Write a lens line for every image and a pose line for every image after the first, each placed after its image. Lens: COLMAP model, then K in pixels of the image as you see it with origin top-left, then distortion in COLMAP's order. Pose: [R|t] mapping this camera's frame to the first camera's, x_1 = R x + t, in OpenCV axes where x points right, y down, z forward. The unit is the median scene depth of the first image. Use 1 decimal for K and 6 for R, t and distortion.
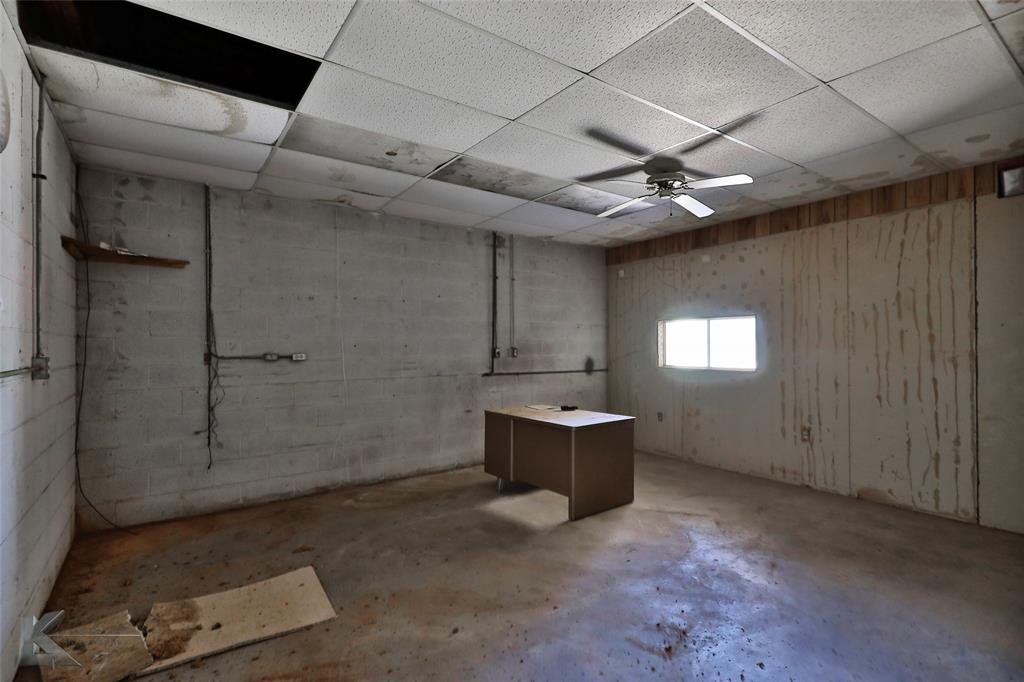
lens RADIAL K [[488.3, 0, 502.0], [0, 488.3, 341.4], [0, 0, 1]] dist [0.003960, 0.000263]
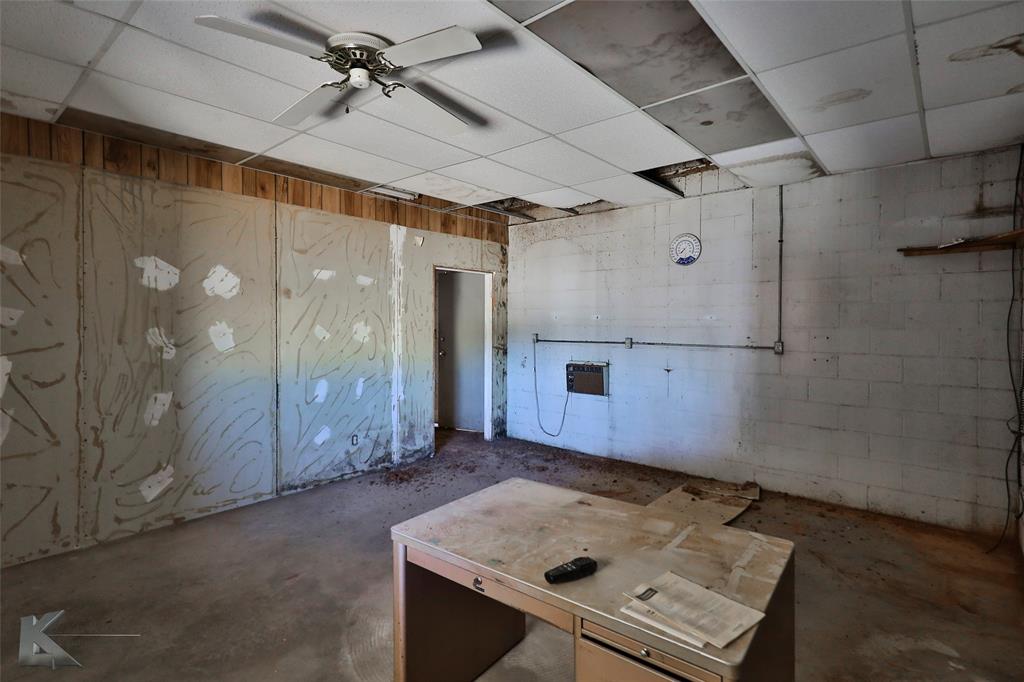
lens RADIAL K [[513.8, 0, 511.3], [0, 513.8, 334.2], [0, 0, 1]] dist [0.000141, 0.000032]
pose [[-0.969743, 0.001368, -0.244126, 0.348057], [-0.000432, 0.999973, 0.007318, -0.012804], [0.244130, 0.007202, -0.969716, 1.849819]]
